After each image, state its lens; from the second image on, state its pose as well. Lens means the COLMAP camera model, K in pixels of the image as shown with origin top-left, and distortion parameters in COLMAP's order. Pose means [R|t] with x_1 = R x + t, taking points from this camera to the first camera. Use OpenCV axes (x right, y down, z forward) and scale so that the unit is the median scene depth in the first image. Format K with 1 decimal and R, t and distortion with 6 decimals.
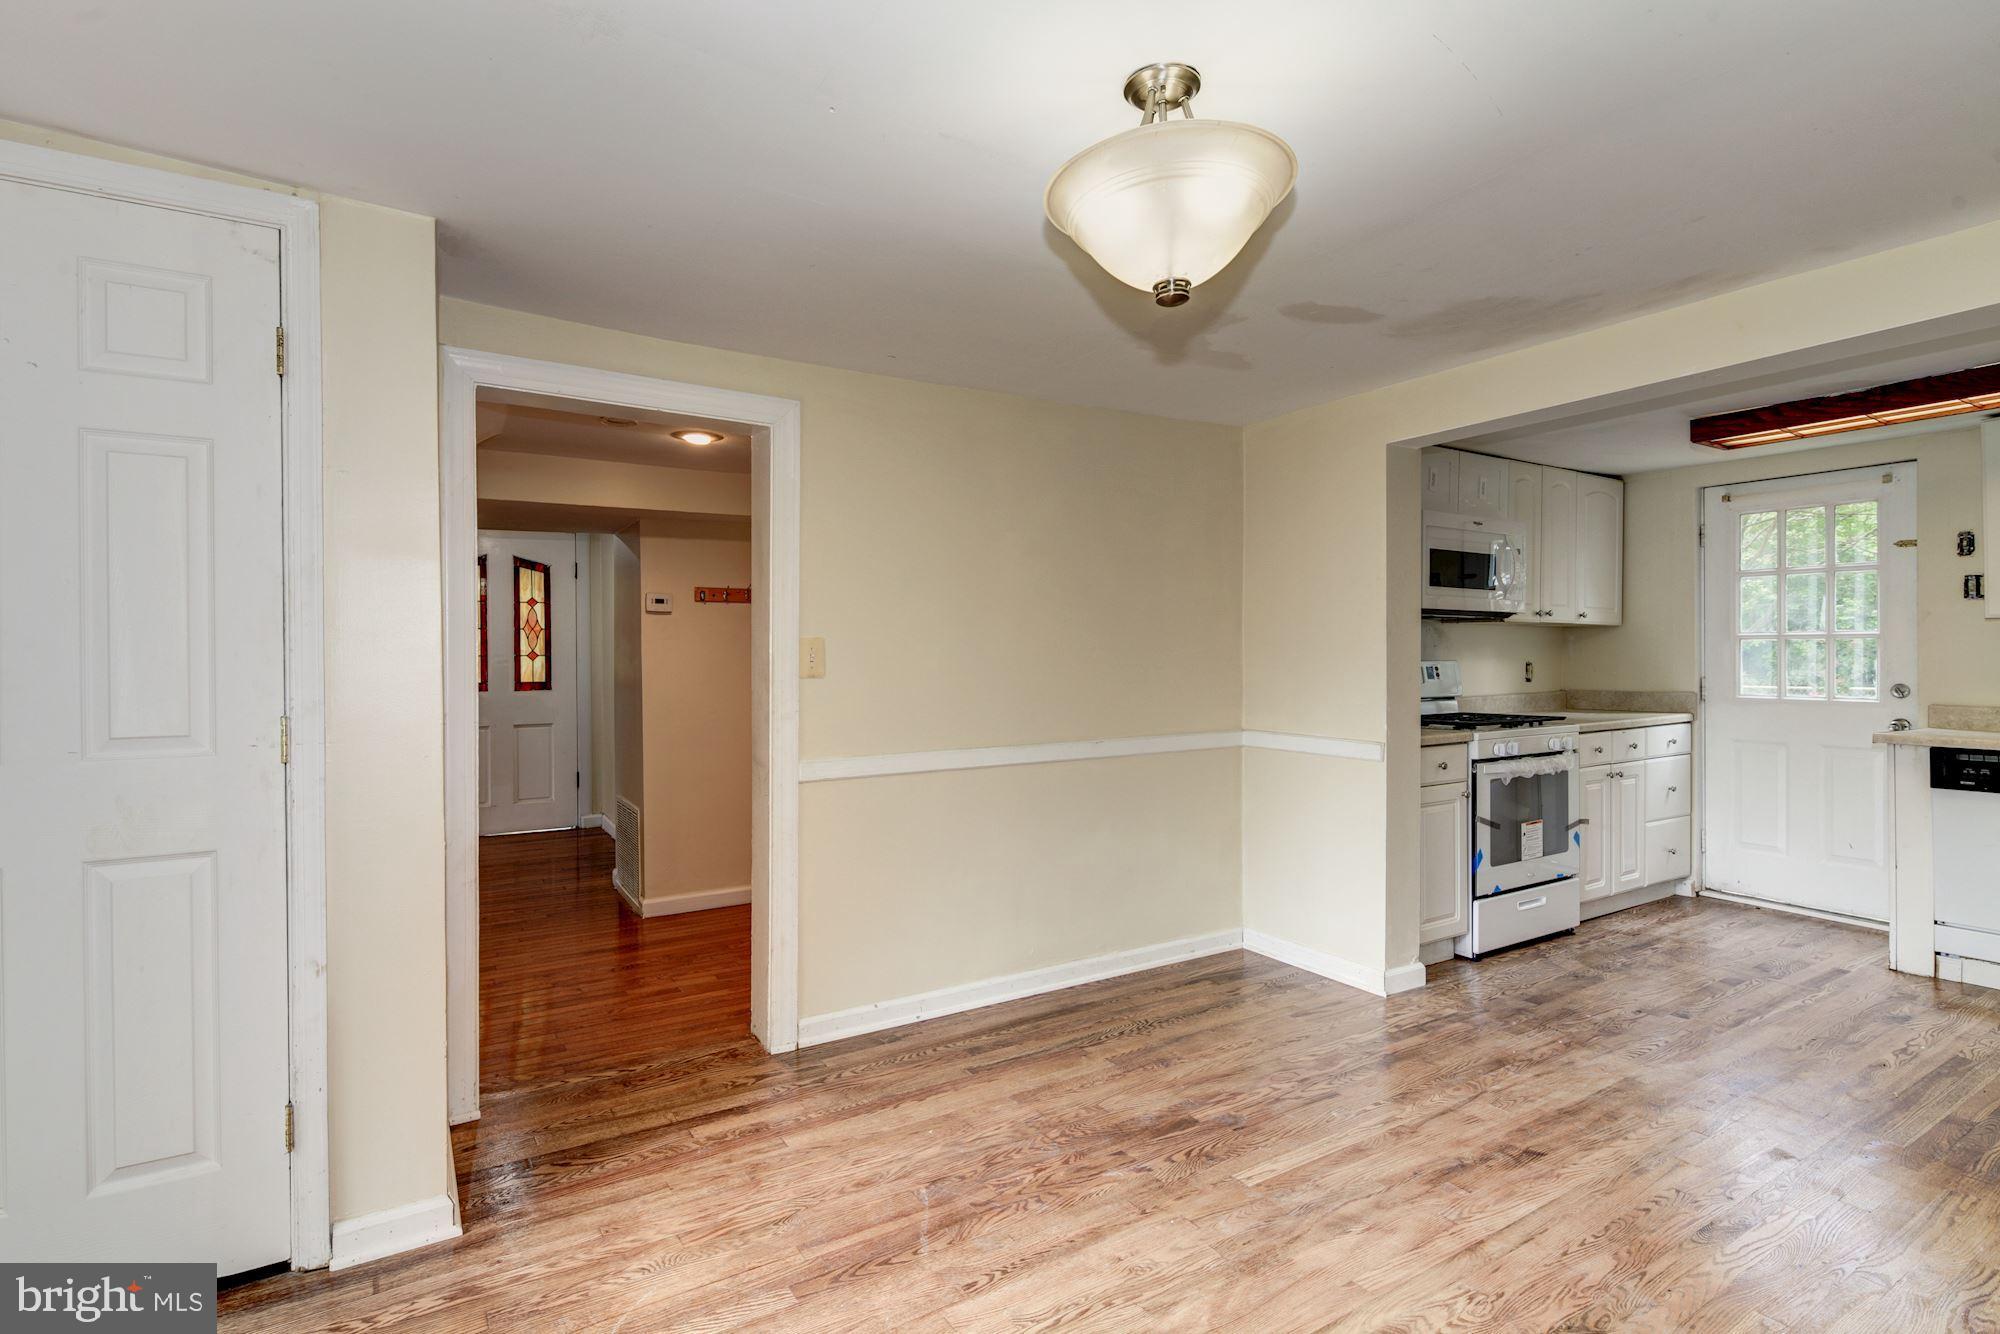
lens RADIAL K [[966.8, 0, 989.8], [0, 966.8, 661.7], [0, 0, 1]] dist [0.002737, -0.005318]
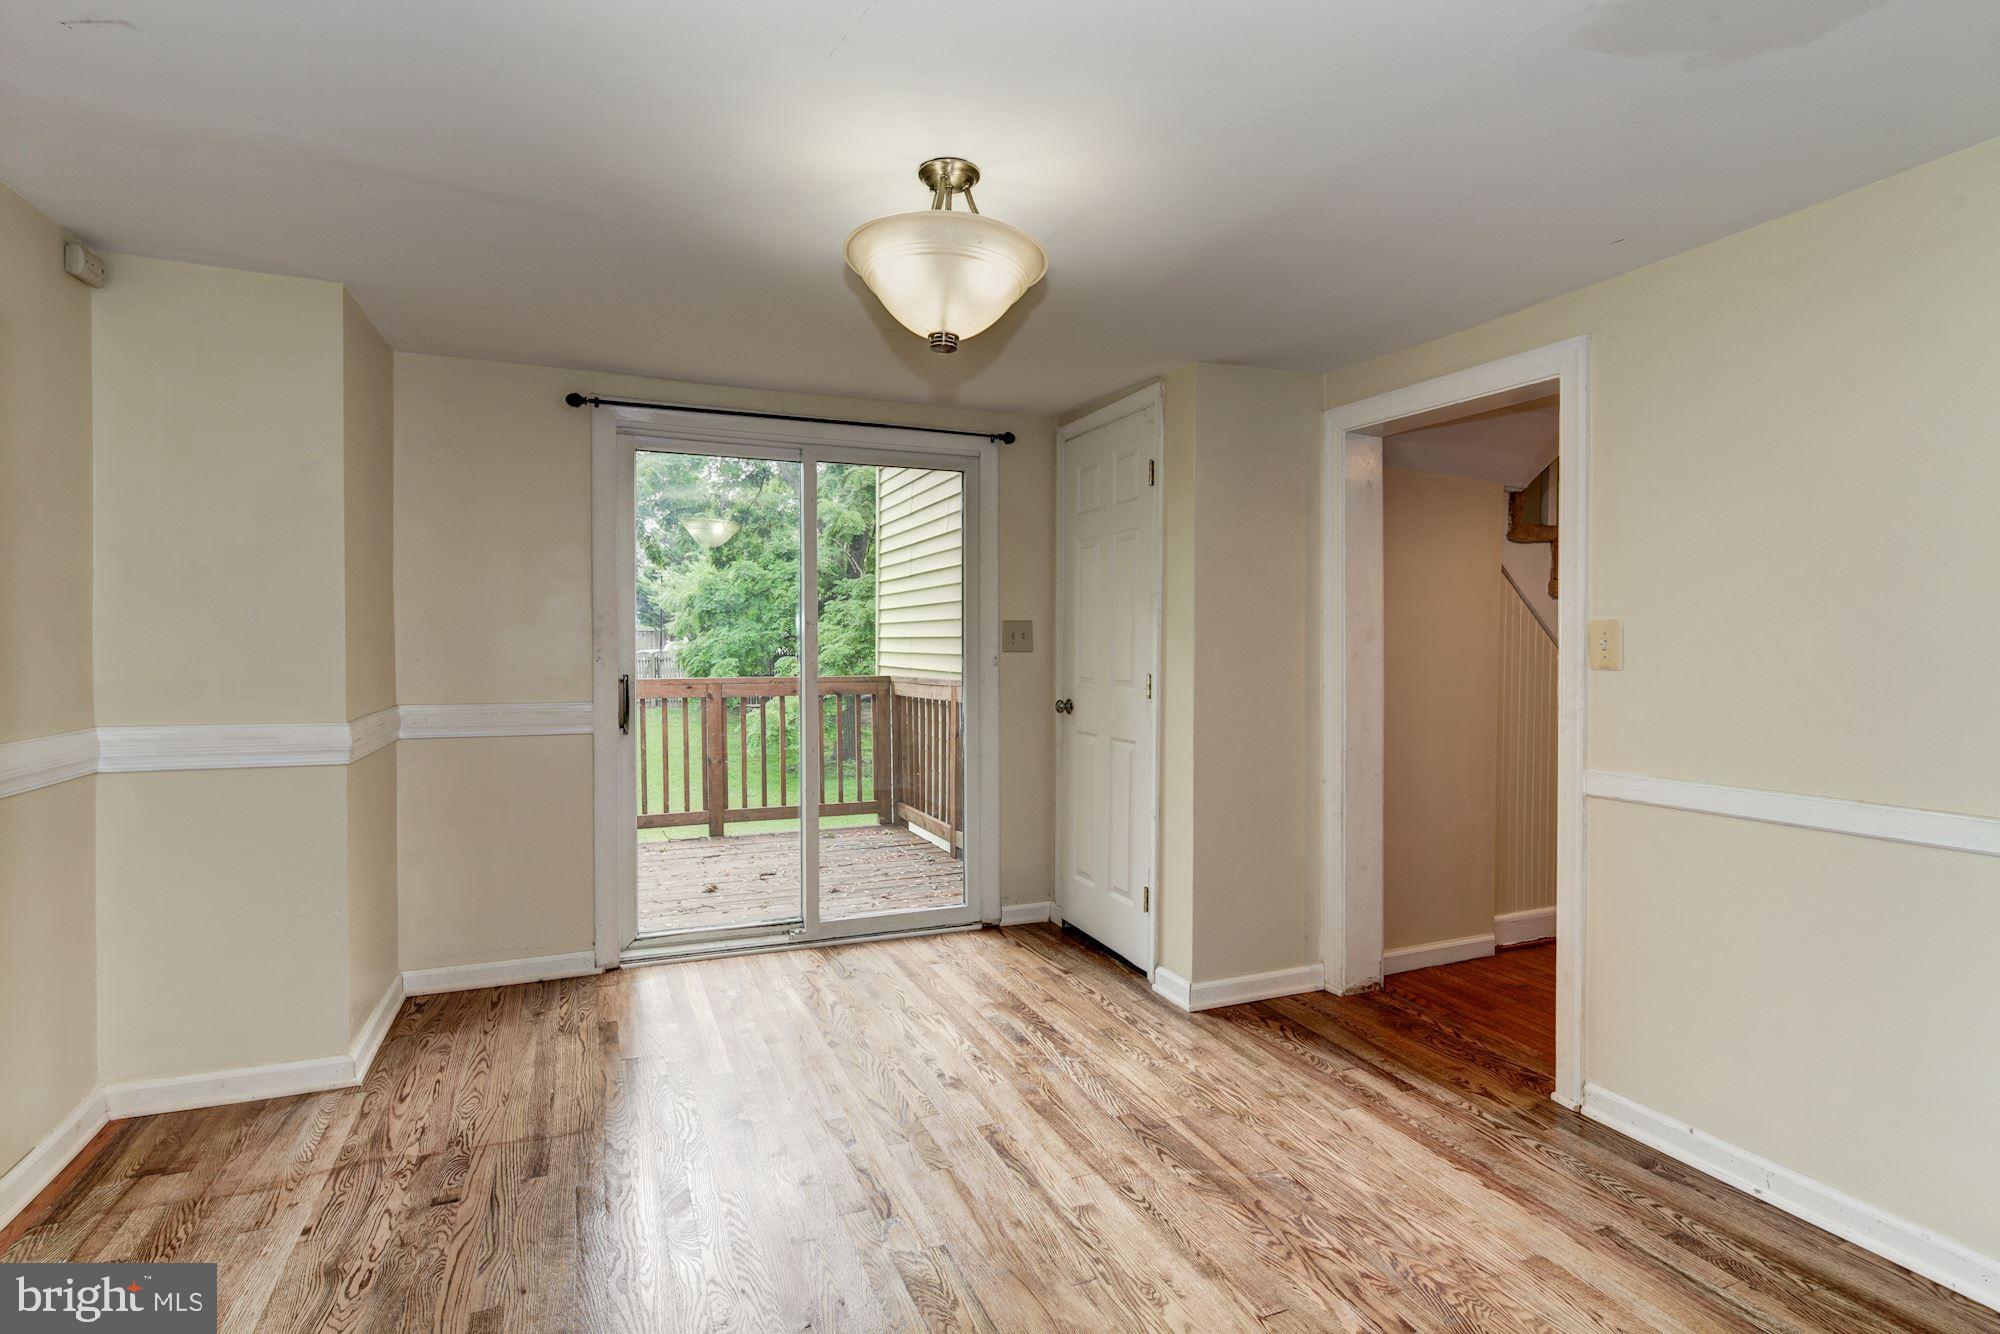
lens RADIAL K [[966.8, 0, 981.7], [0, 966.8, 683.5], [0, 0, 1]] dist [0.002737, -0.005318]
pose [[-0.173084, 0.045162, -0.983871, 0.563097], [-0.005562, 0.998887, 0.046830, -0.003586], [0.984891, 0.013578, -0.172640, 0.514682]]
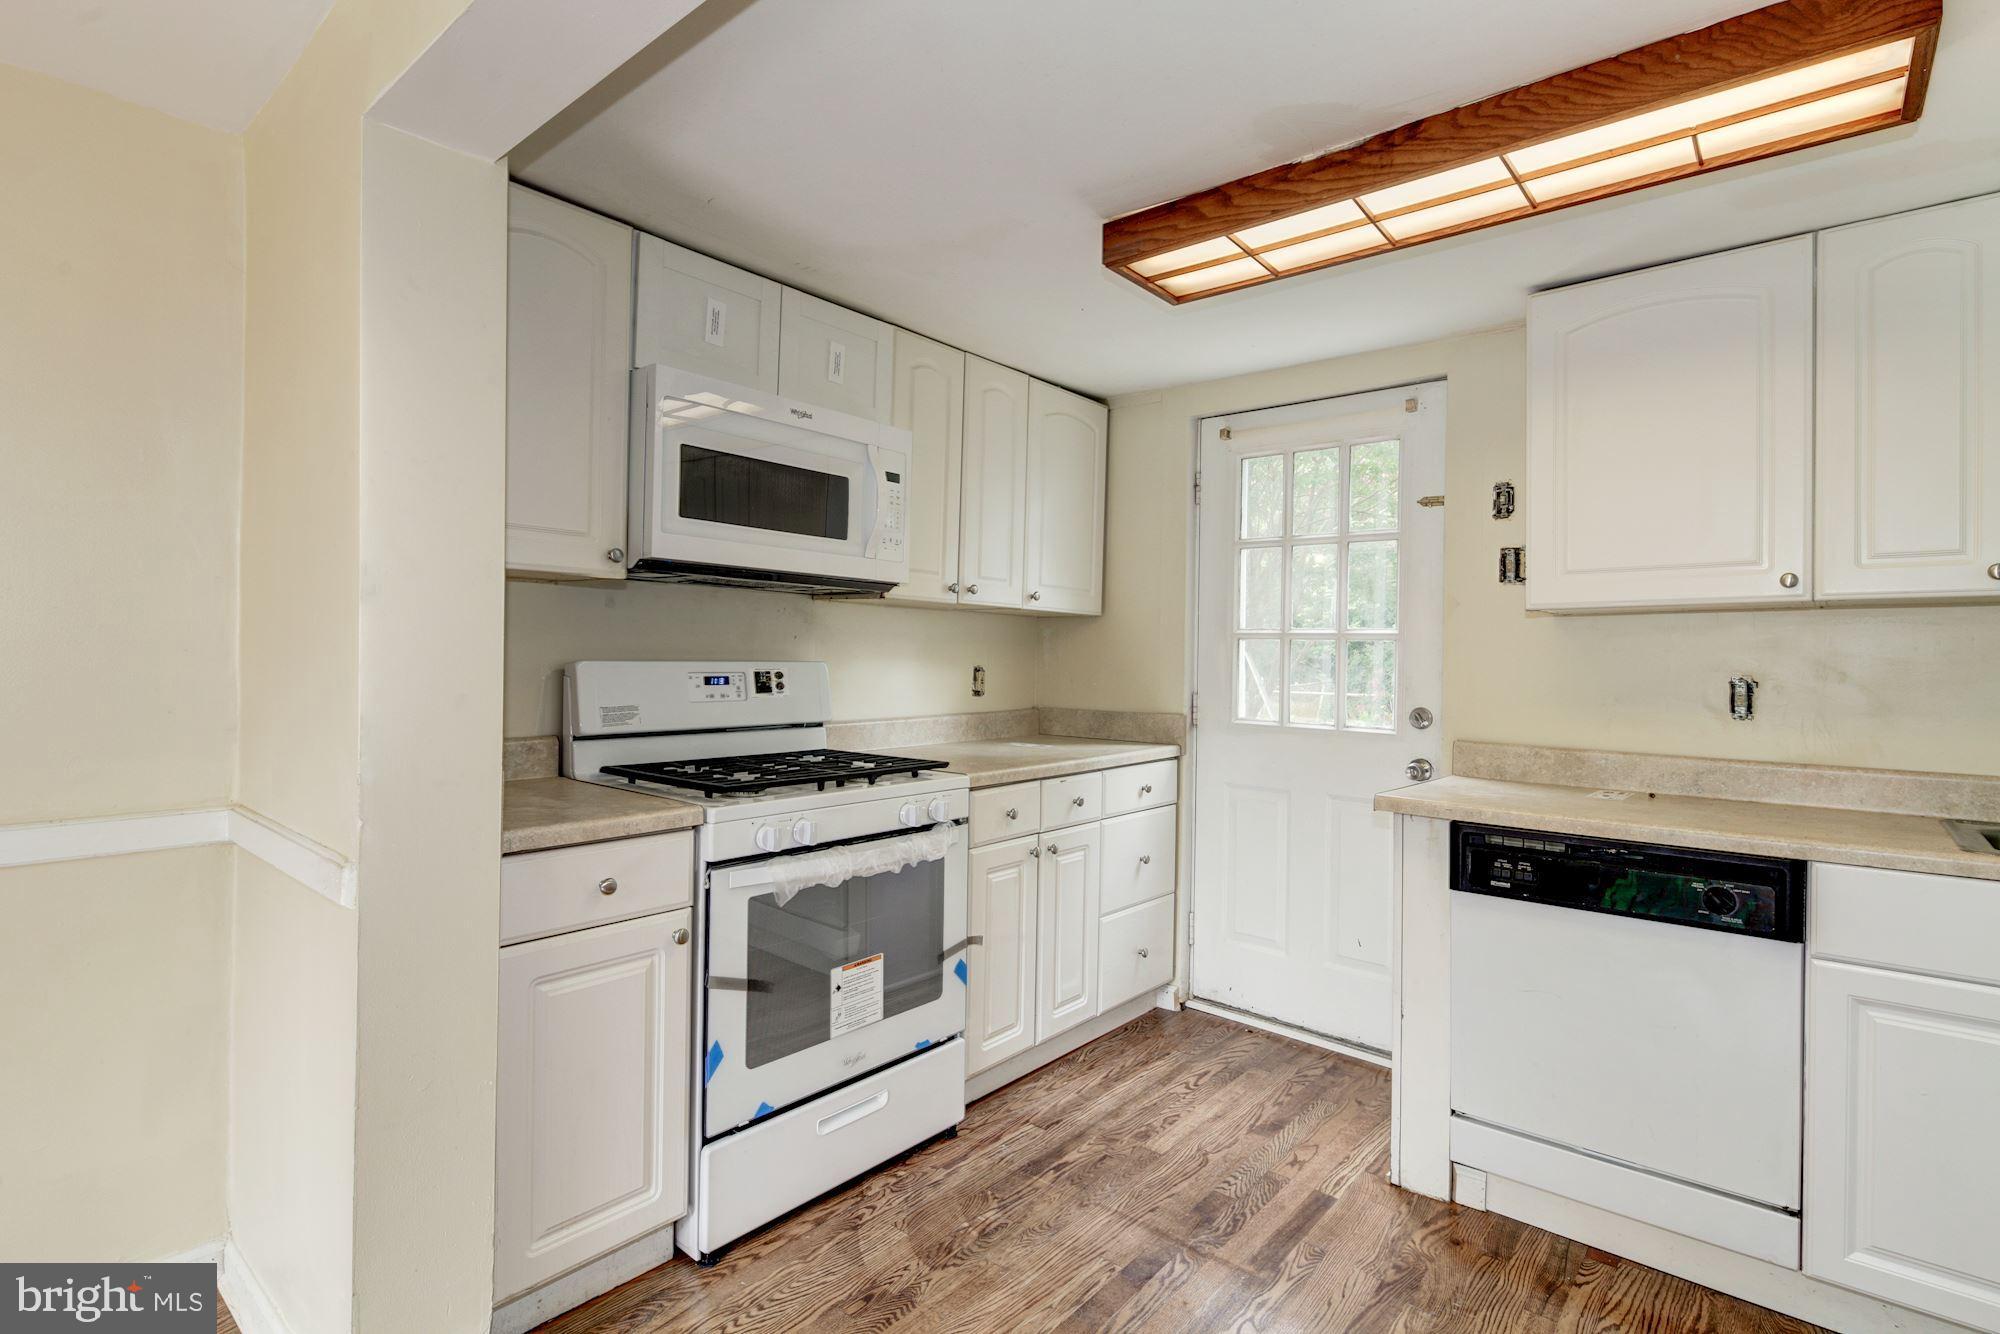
lens RADIAL K [[966.8, 0, 990.3], [0, 966.8, 659.6], [0, 0, 1]] dist [0.002737, -0.005318]
pose [[0.952362, 0.018907, 0.304383, 0.505304], [-0.019217, 0.999813, -0.001978, -0.004470], [-0.304363, -0.003966, 0.952548, 0.502750]]
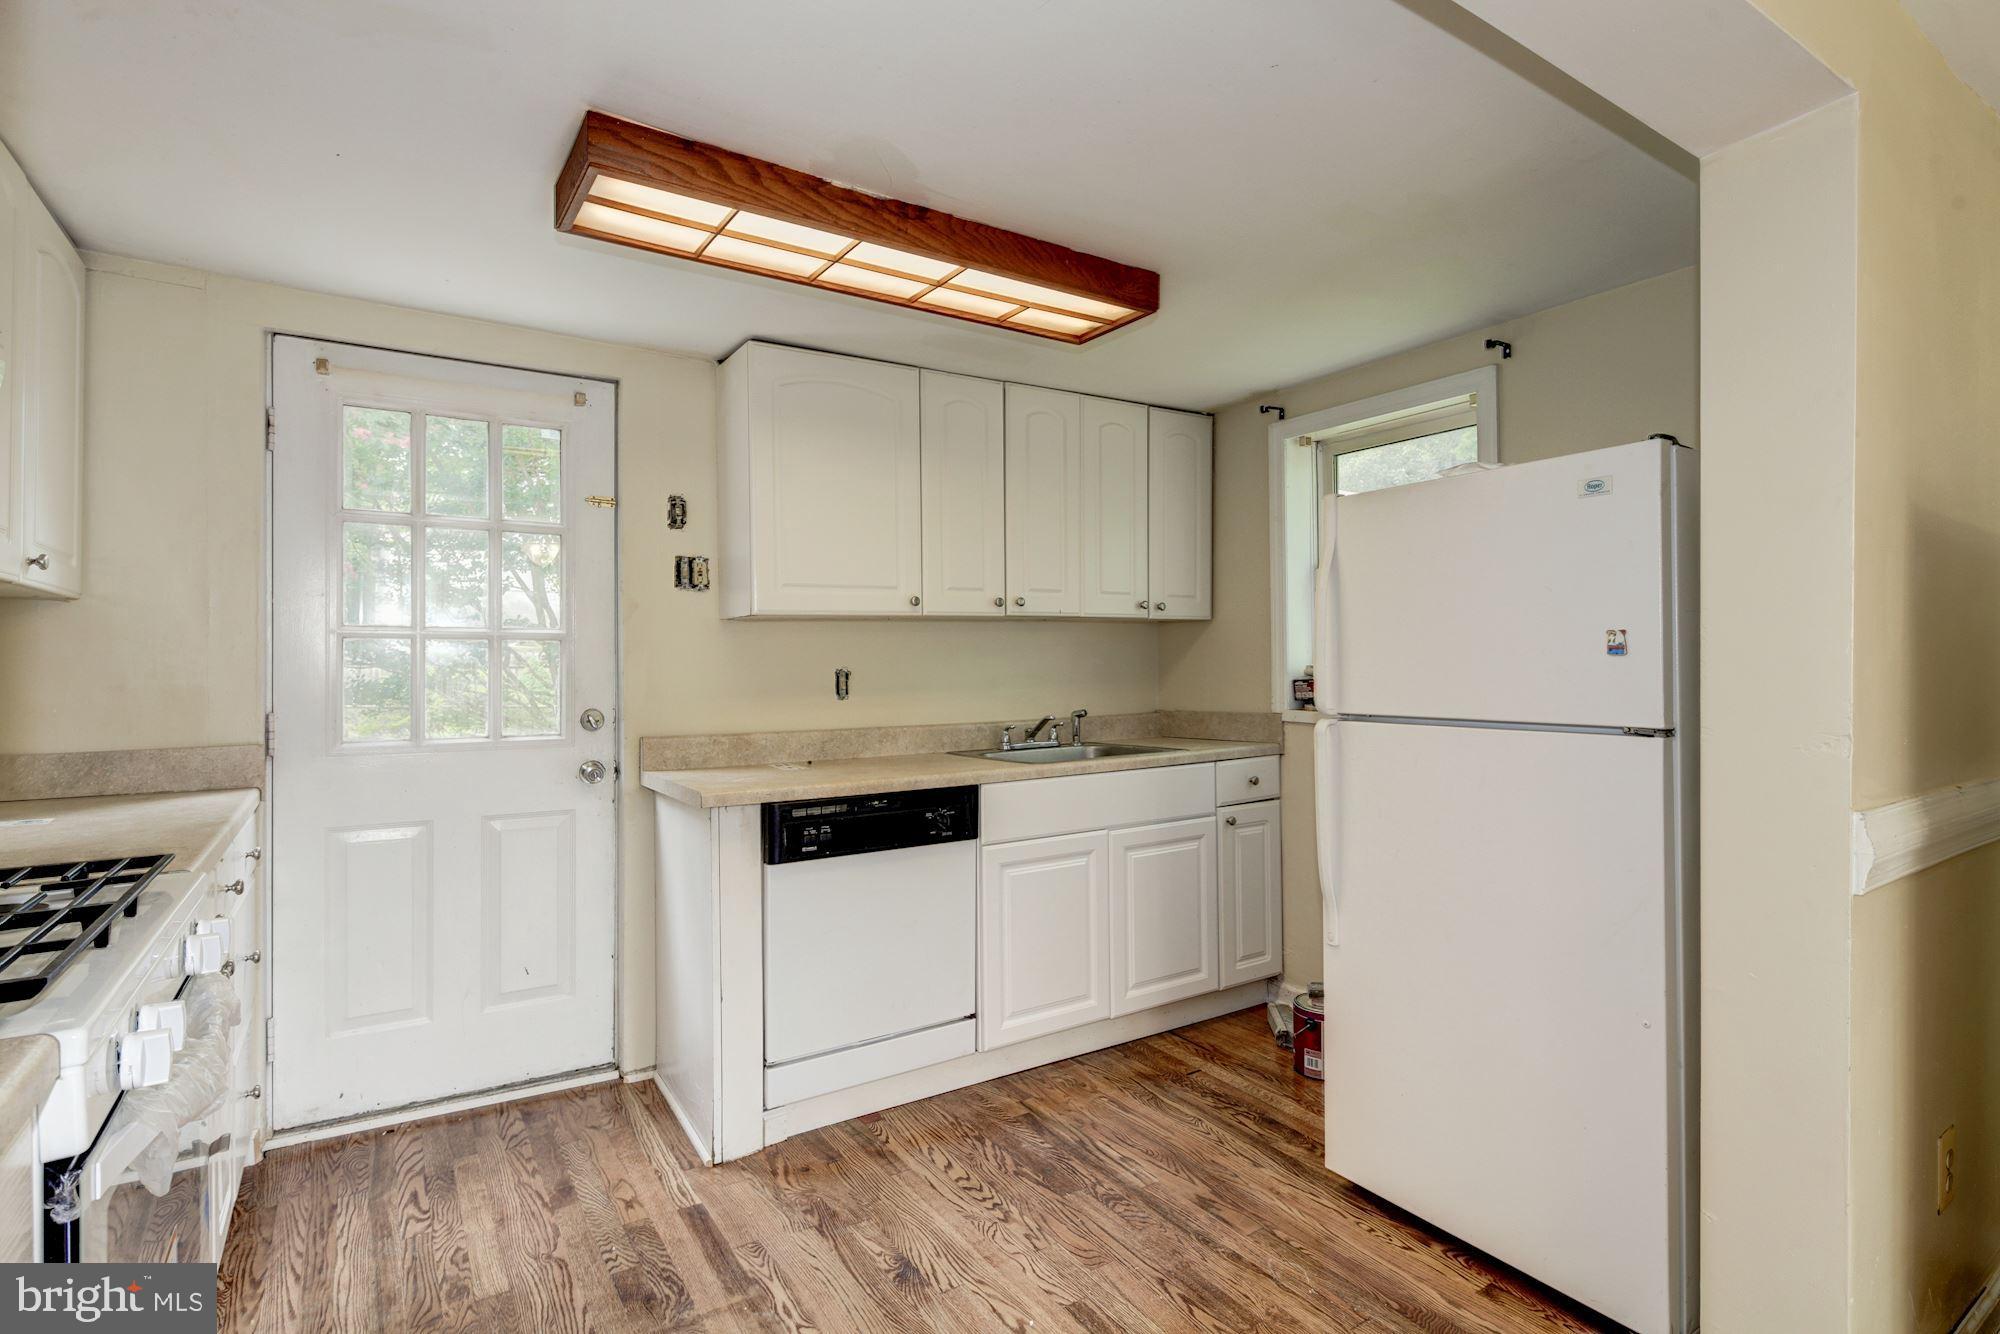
lens RADIAL K [[966.8, 0, 1002.0], [0, 966.8, 660.4], [0, 0, 1]] dist [0.002737, -0.005318]
pose [[-0.027482, 0.006626, 0.999600, 0.298575], [0.011612, 0.999913, -0.006309, -0.003804], [-0.999555, 0.011434, -0.027556, 0.831380]]
